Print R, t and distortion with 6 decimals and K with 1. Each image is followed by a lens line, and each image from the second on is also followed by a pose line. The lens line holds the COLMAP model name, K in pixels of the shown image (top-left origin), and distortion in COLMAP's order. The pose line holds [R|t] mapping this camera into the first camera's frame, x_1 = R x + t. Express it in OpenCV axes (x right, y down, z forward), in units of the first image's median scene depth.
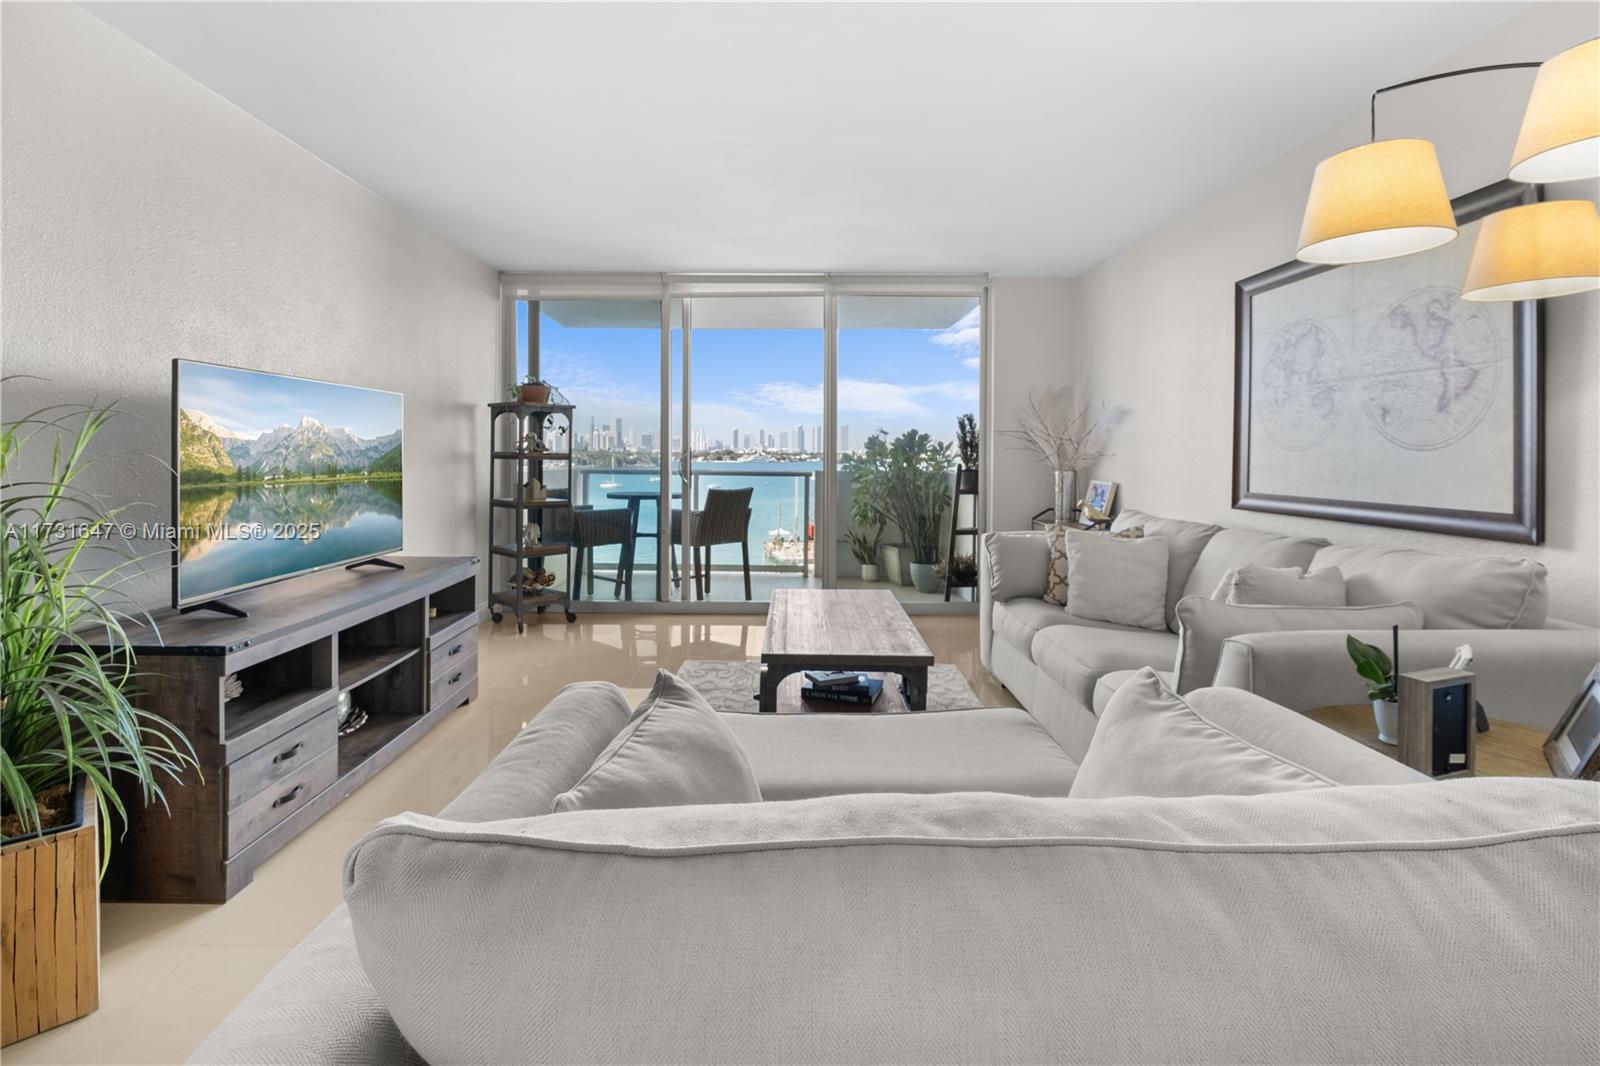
lens RADIAL K [[737.6, 0, 795.8], [0, 737.6, 475.4], [0, 0, 1]] dist [-0.001306, -0.000222]
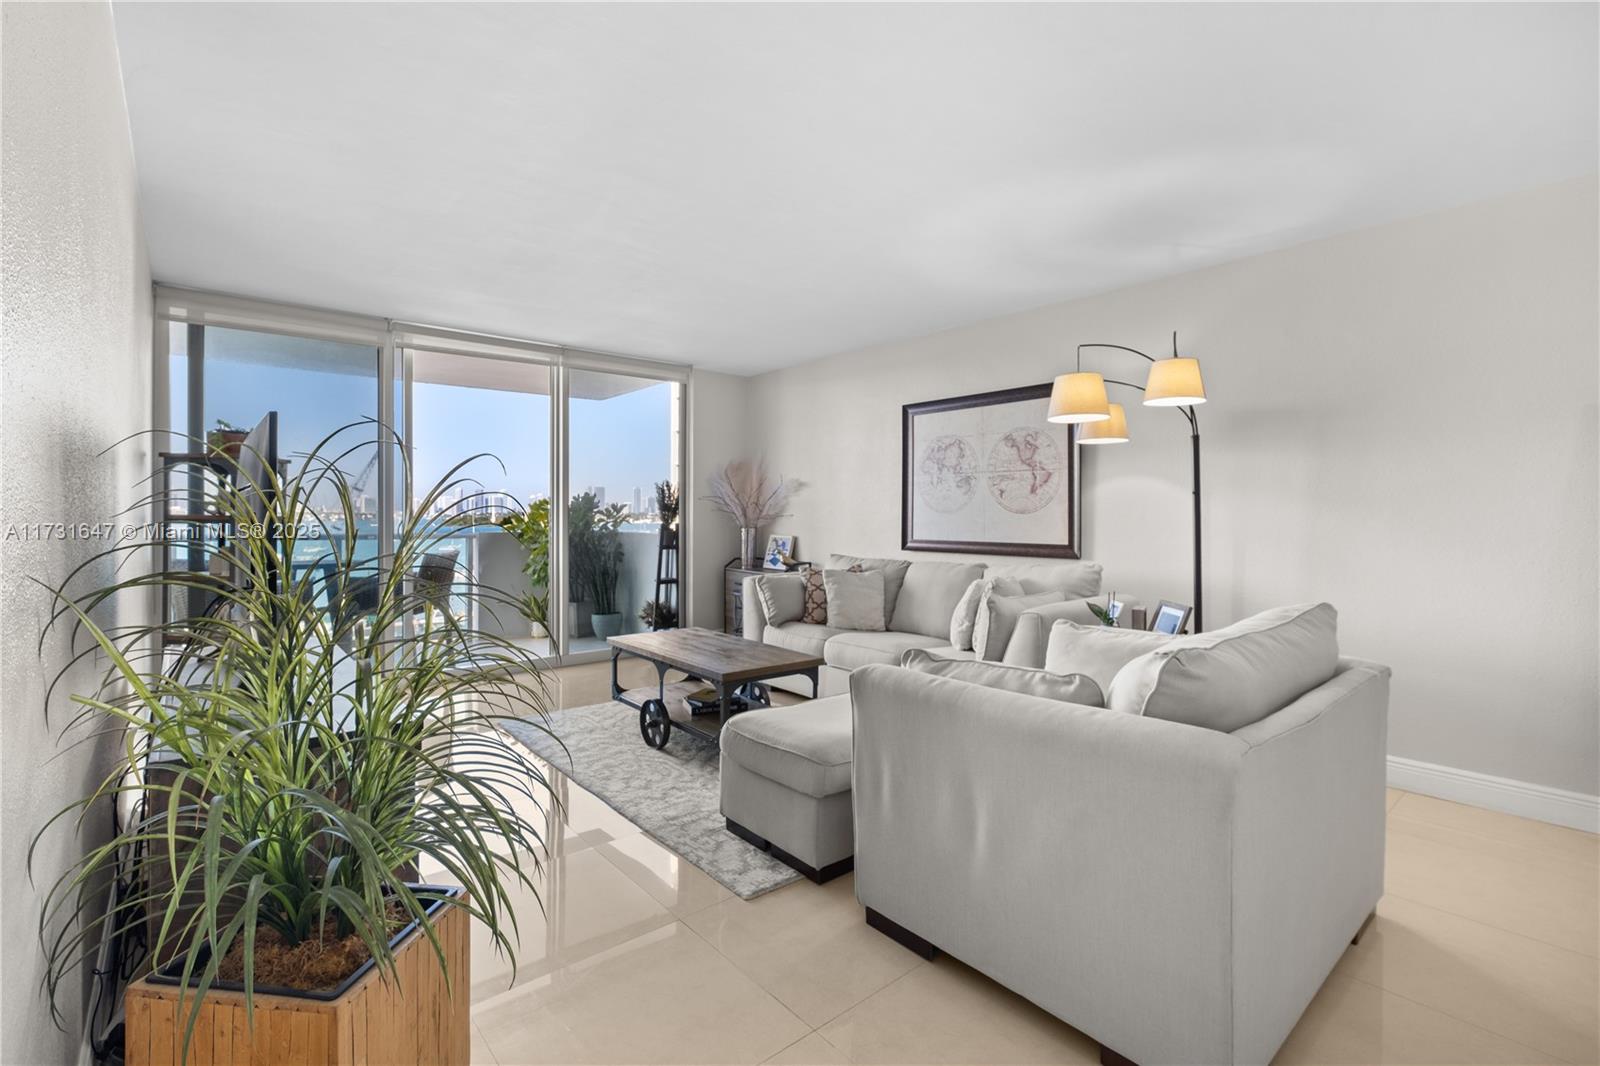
lens RADIAL K [[729.9, 0, 803.5], [0, 729.9, 512.7], [0, 0, 1]] dist [-0.001928, -0.000121]
pose [[0.763222, 0.003298, 0.646127, -0.596903], [0.016701, 0.999552, -0.024830, 0.000483], [-0.645920, 0.029742, 0.762826, -0.042960]]
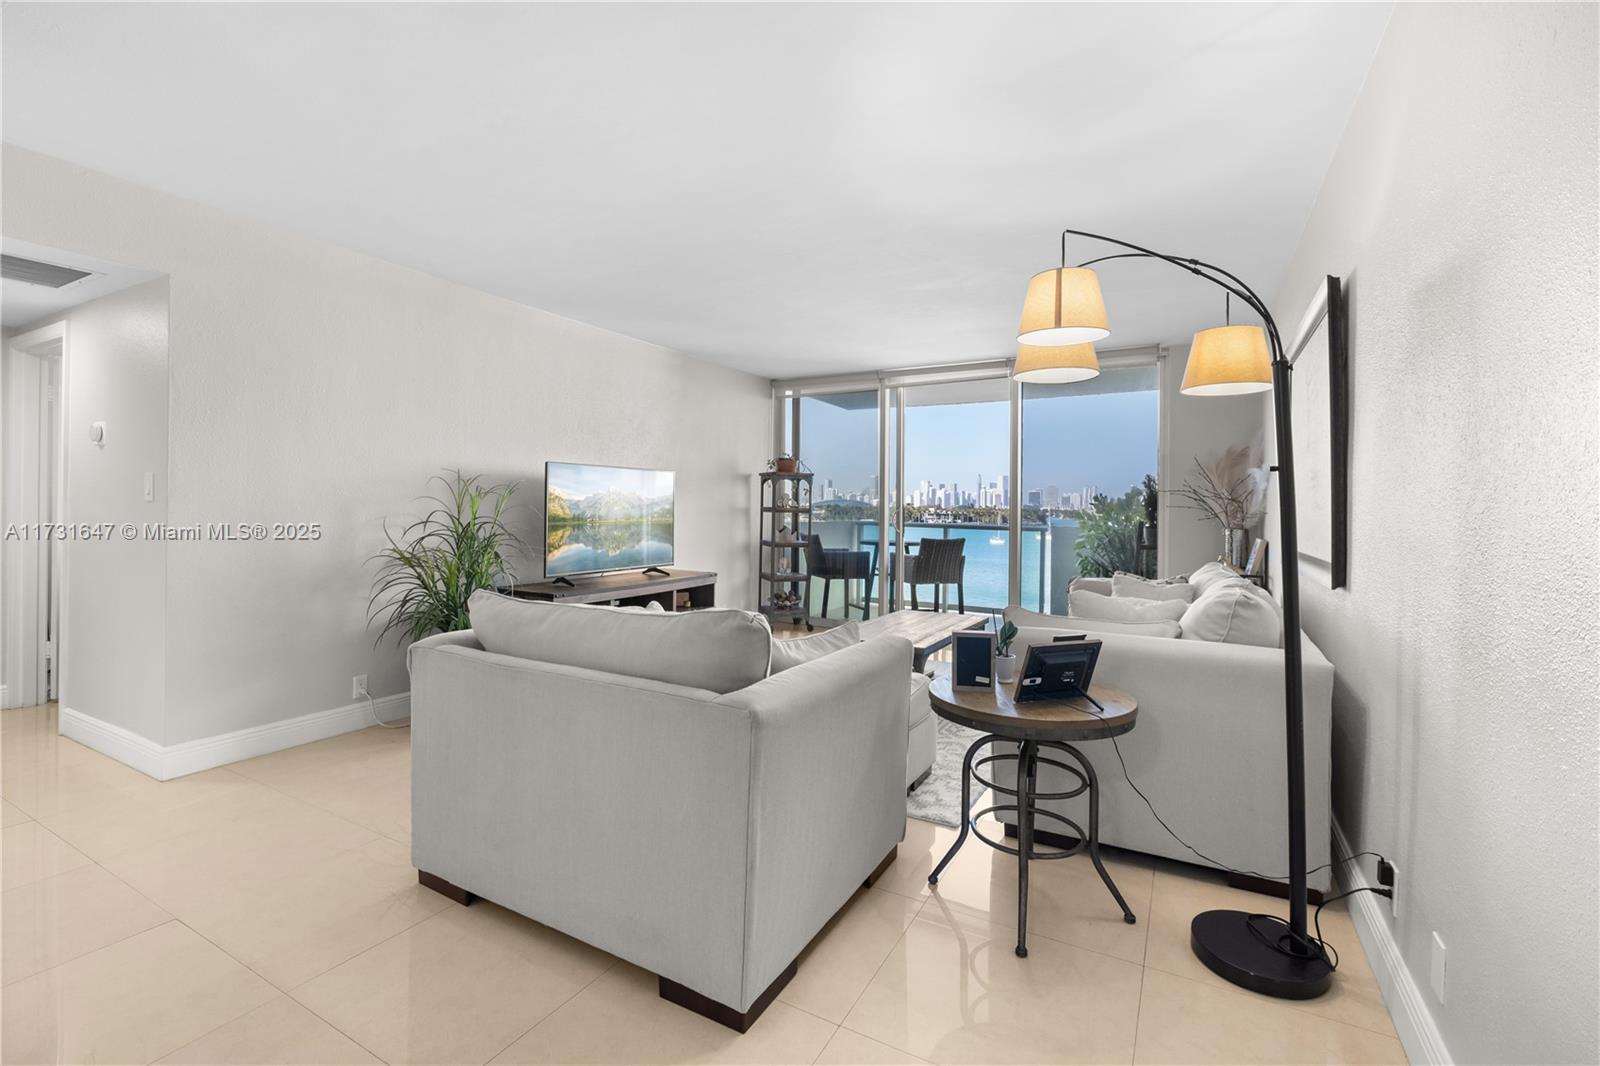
lens RADIAL K [[729.9, 0, 803.5], [0, 729.9, 512.7], [0, 0, 1]] dist [-0.001928, -0.000121]
pose [[0.868581, 0.010577, -0.495434, 0.541709], [-0.022495, 0.999583, -0.018097, 0.004361], [0.495036, 0.026864, 0.868457, -0.280663]]
